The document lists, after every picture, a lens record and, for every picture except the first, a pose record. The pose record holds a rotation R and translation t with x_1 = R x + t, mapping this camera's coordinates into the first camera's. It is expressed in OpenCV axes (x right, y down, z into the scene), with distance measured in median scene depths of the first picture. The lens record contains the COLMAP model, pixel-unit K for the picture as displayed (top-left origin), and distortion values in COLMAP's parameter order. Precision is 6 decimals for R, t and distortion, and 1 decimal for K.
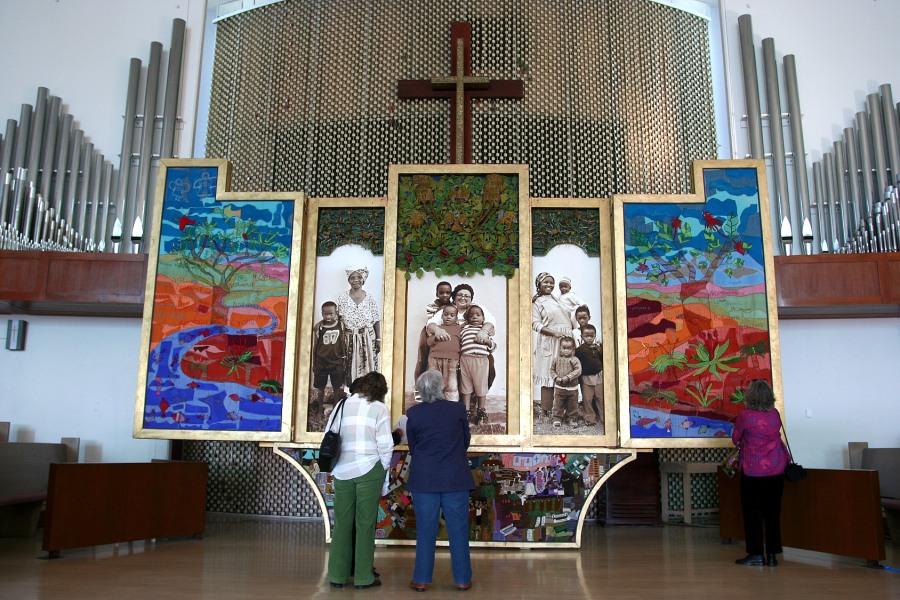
lens RADIAL K [[755.0, 0, 442.8], [0, 755.0, 299.3], [0, 0, 1]] dist [-0.094637, 0.044836]
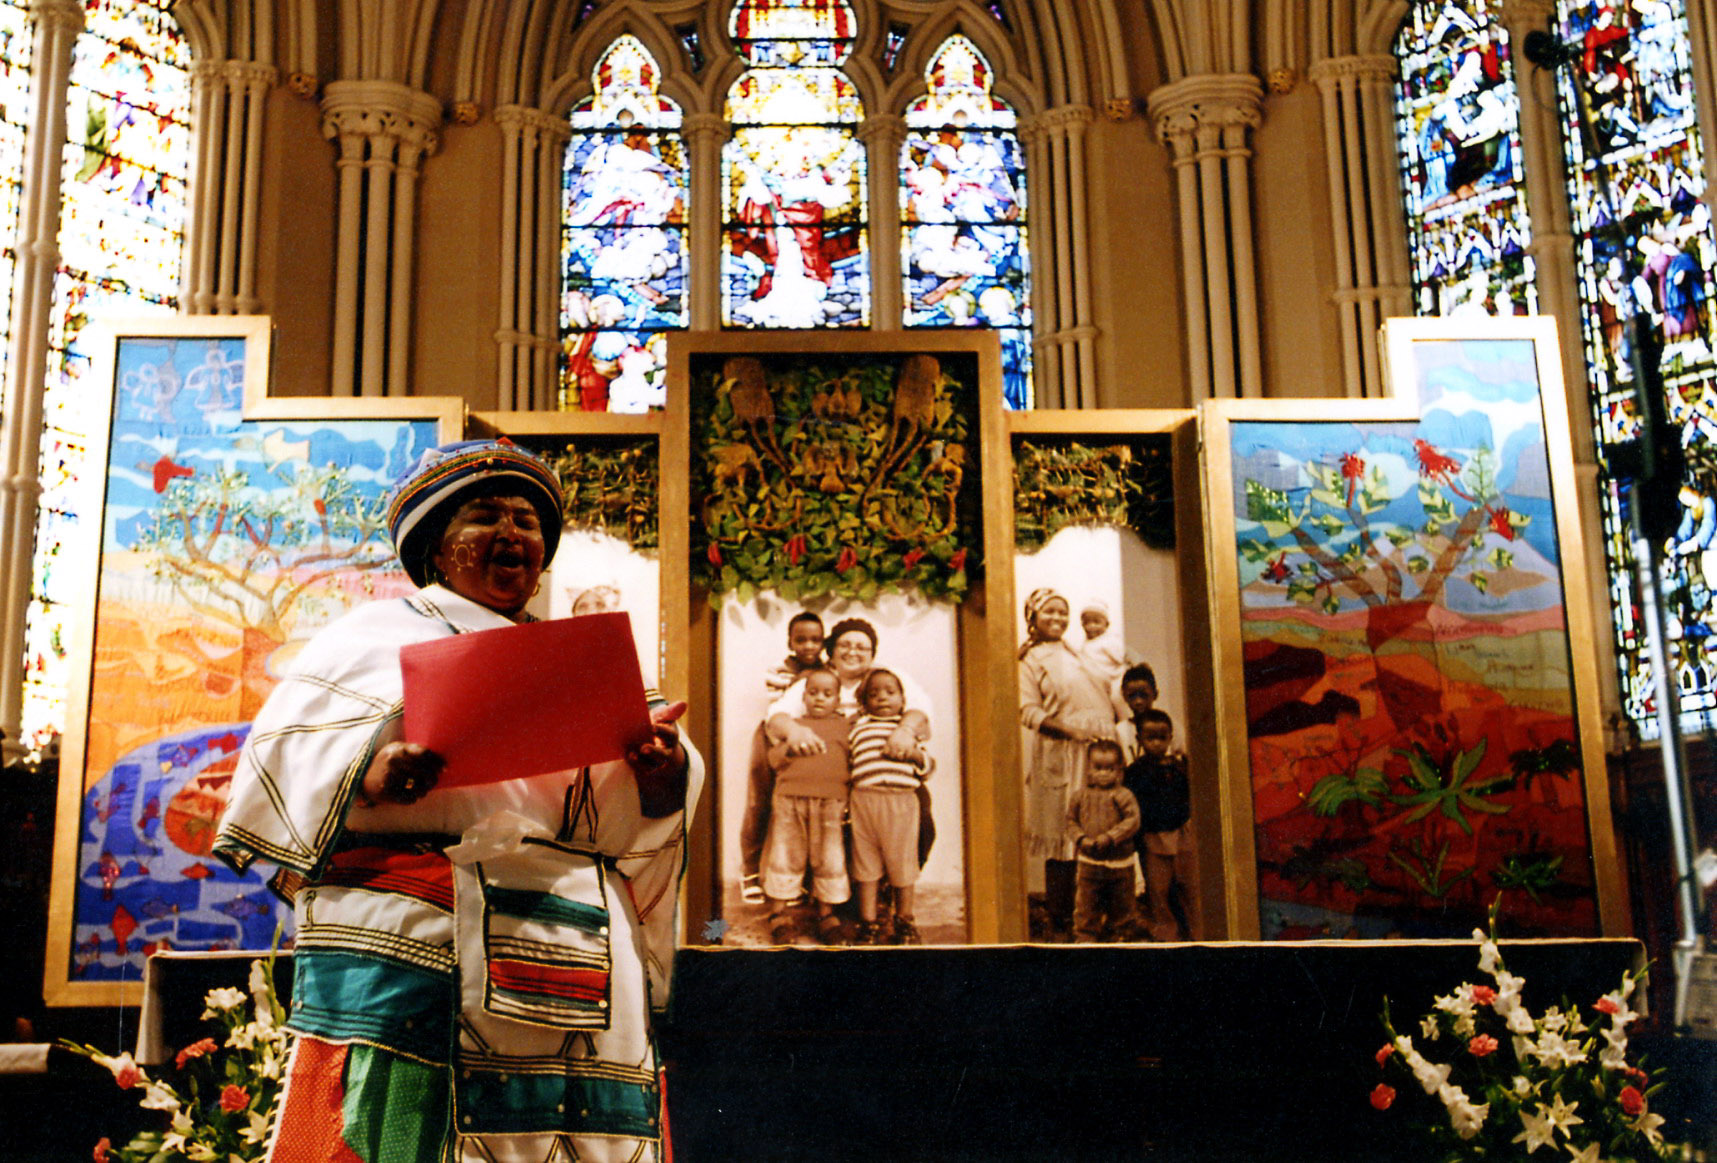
lens RADIAL K [[2442.4, 0, 832.5], [0, 2442.4, 490.0], [0, 0, 1]] dist [-0.035872, 0.000000]
pose [[0.996772, -0.007039, 0.079977, -0.091232], [0.015081, 0.994833, -0.100403, 0.044809], [-0.078857, 0.101285, 0.991727, -0.341661]]
